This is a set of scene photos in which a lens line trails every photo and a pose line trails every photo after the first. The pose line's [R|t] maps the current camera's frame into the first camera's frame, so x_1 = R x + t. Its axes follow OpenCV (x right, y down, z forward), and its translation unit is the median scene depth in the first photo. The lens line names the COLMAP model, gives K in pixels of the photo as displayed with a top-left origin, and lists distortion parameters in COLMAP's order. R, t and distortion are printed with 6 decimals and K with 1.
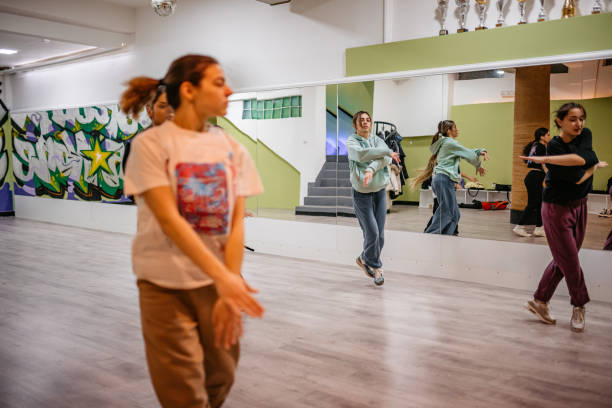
lens RADIAL K [[566.4, 0, 291.3], [0, 566.4, 204.8], [0, 0, 1]] dist [-0.007373, -0.001157]
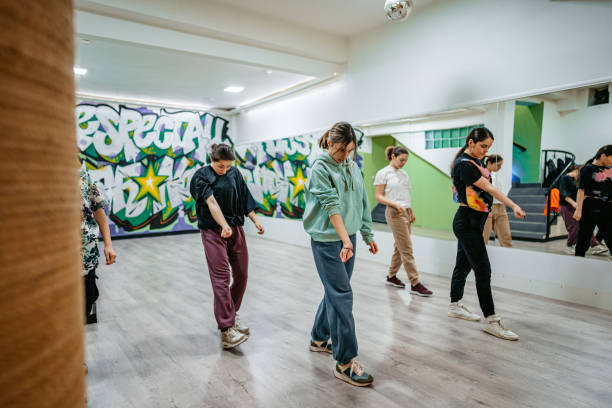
lens RADIAL K [[411.5, 0, 305.4], [0, 411.5, 204.7], [0, 0, 1]] dist [-0.007586, -0.000875]
pose [[0.960440, 0.014159, -0.278128, -0.097526], [-0.024693, 0.999103, -0.034408, -0.008527], [0.277391, 0.039914, 0.959928, 0.186727]]
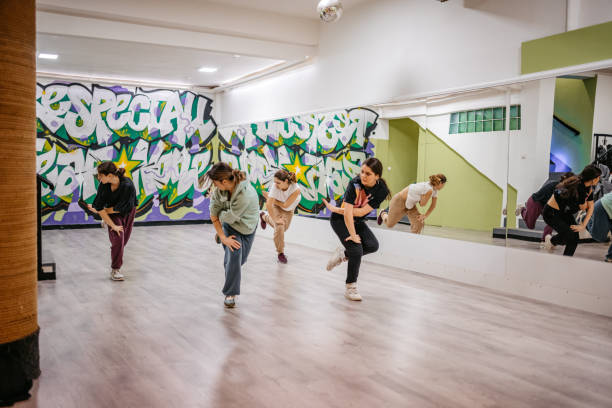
lens RADIAL K [[580.3, 0, 305.2], [0, 580.3, 201.6], [0, 0, 1]] dist [-0.053389, 0.102861]
pose [[0.930424, 0.035815, -0.364730, 0.060270], [-0.051995, 0.998047, -0.034636, 0.006786], [0.362777, 0.051190, 0.930469, 0.039773]]
